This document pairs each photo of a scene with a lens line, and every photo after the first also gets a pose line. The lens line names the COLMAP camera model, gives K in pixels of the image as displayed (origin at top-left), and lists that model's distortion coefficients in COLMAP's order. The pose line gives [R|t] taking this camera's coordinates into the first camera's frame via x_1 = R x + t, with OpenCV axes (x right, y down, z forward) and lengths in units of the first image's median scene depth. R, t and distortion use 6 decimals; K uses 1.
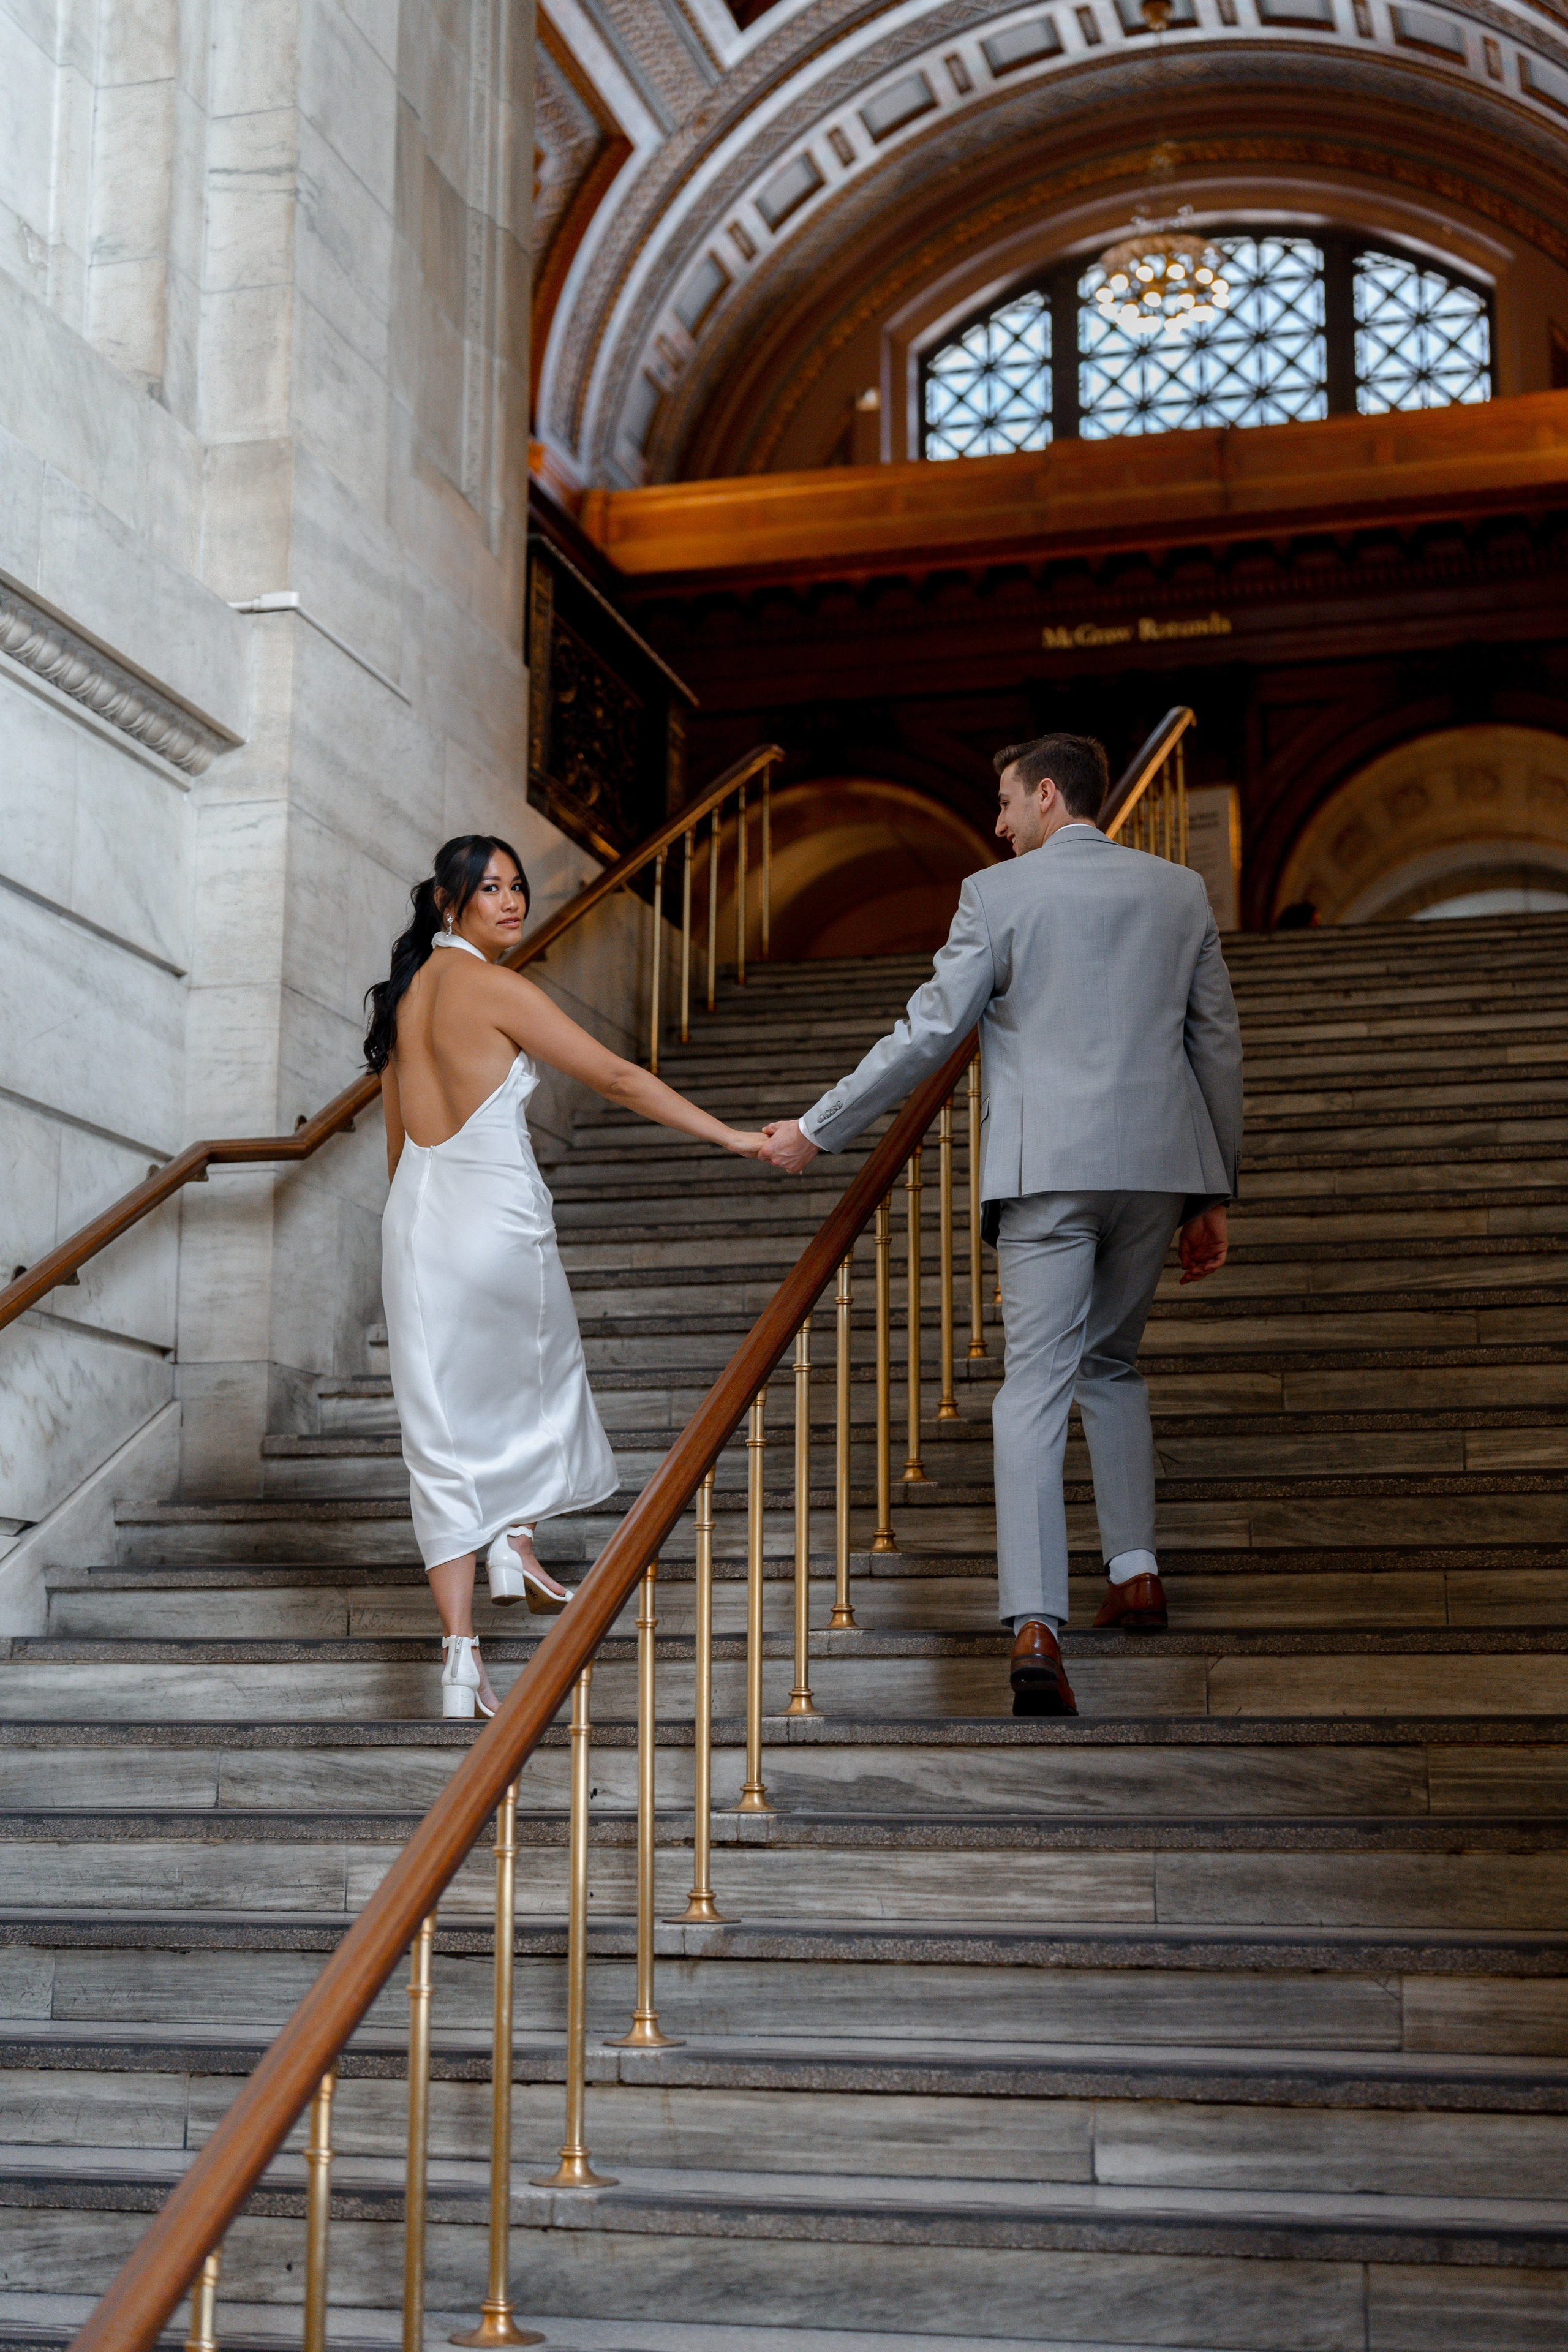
lens RADIAL K [[3273.9, 0, 795.0], [0, 3273.9, 1176.9], [0, 0, 1]] dist [0.020054, 0.000000]
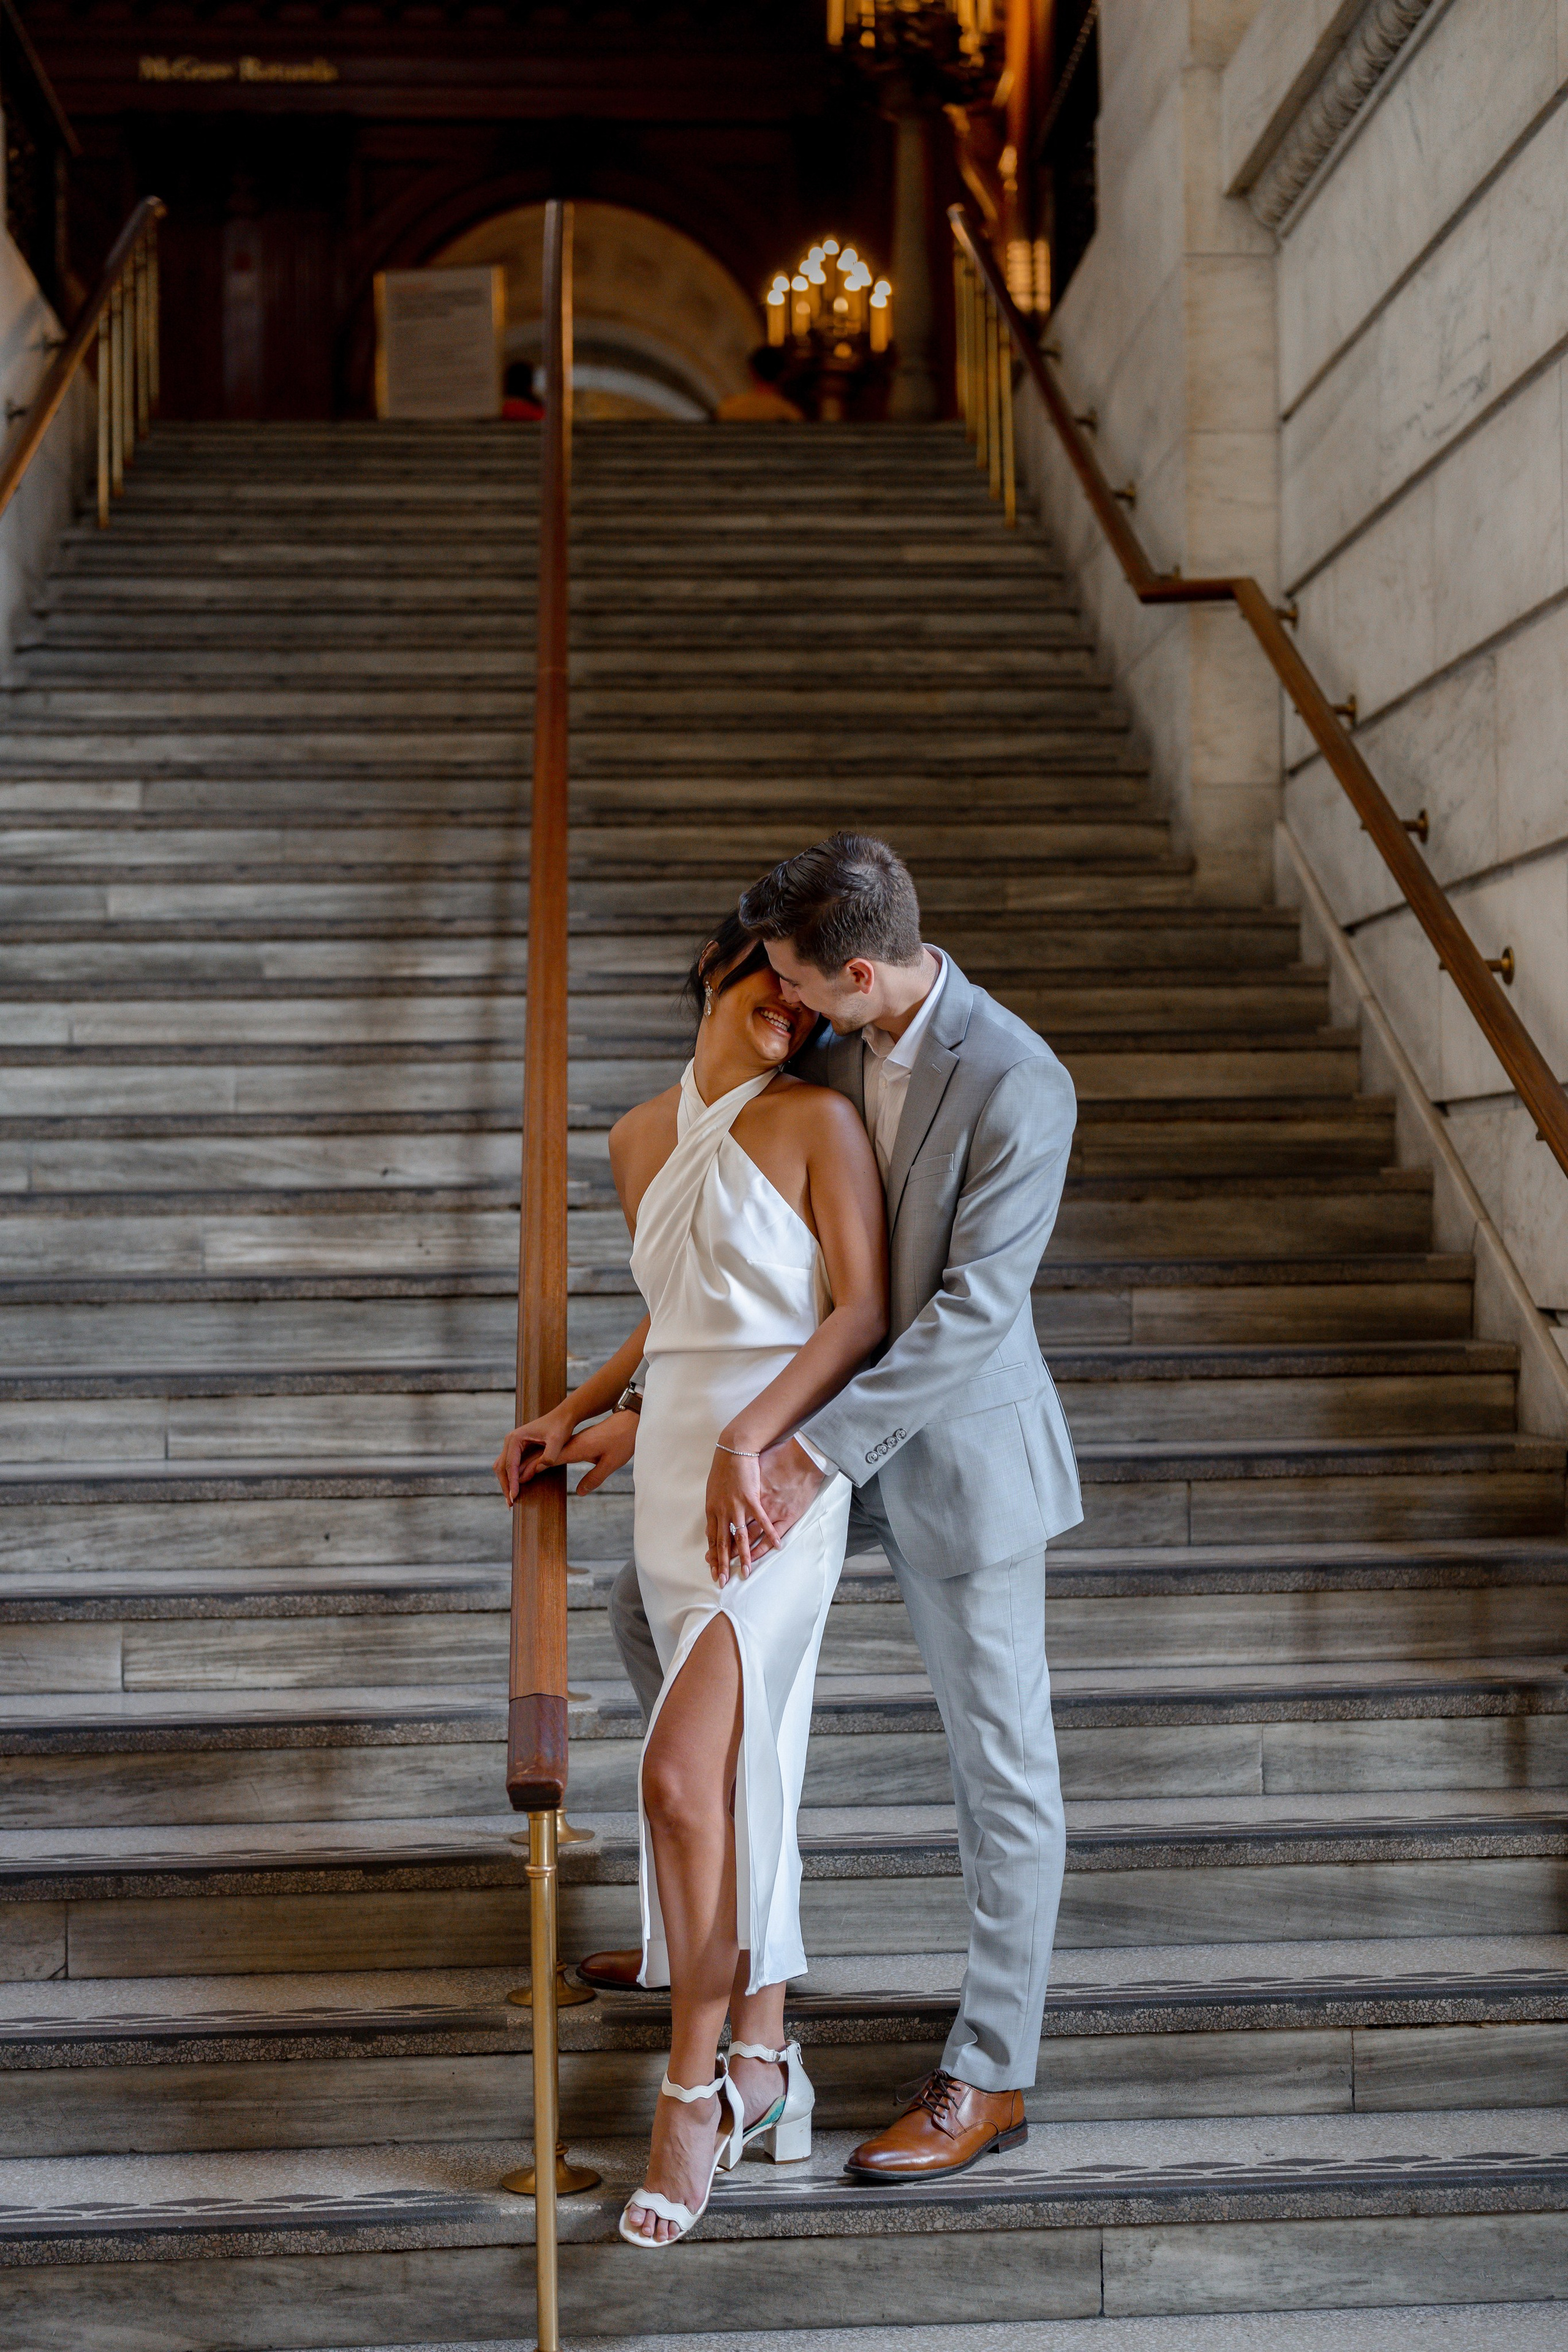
lens RADIAL K [[3273.9, 0, 803.6], [0, 3273.9, 1178.8], [0, 0, 1]] dist [0.020054, 0.000000]
pose [[0.944711, -0.012611, 0.327662, -0.249921], [-0.041386, 0.986683, 0.157300, 0.000093], [-0.325283, -0.162164, 0.931608, -0.114319]]
